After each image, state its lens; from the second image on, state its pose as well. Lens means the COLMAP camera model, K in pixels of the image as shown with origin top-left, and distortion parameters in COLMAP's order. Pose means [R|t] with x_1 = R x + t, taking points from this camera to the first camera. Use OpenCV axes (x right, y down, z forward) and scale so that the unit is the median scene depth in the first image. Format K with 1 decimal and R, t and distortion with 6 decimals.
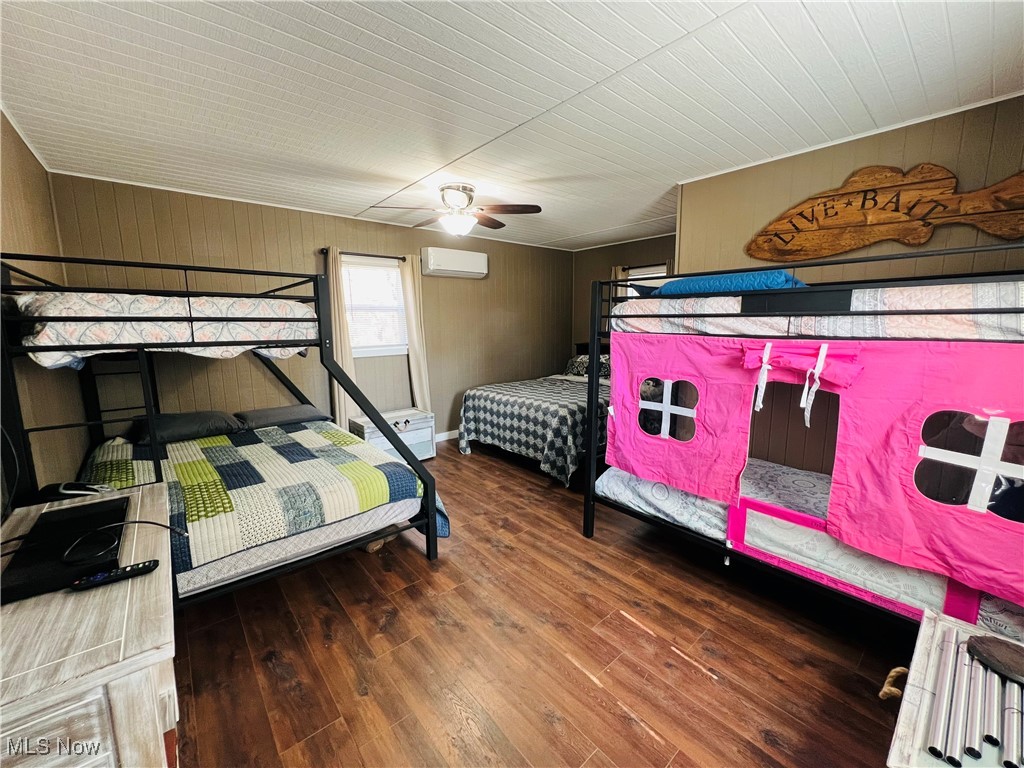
lens RADIAL K [[409.4, 0, 509.3], [0, 409.4, 382.0], [0, 0, 1]] dist [-0.002104, 0.000252]
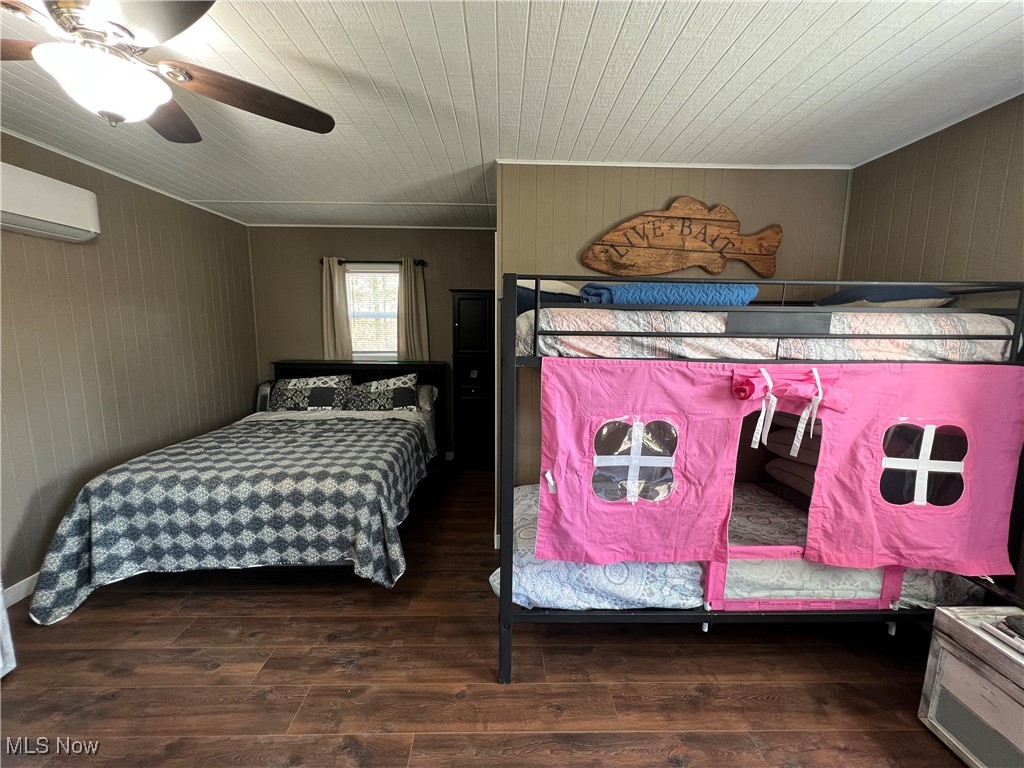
lens RADIAL K [[409.4, 0, 509.3], [0, 409.4, 382.0], [0, 0, 1]] dist [-0.002104, 0.000252]
pose [[0.634861, -0.090918, 0.767258, -0.317300], [0.099207, 0.994424, 0.035748, -0.129456], [-0.766231, 0.053422, 0.640341, 0.735967]]
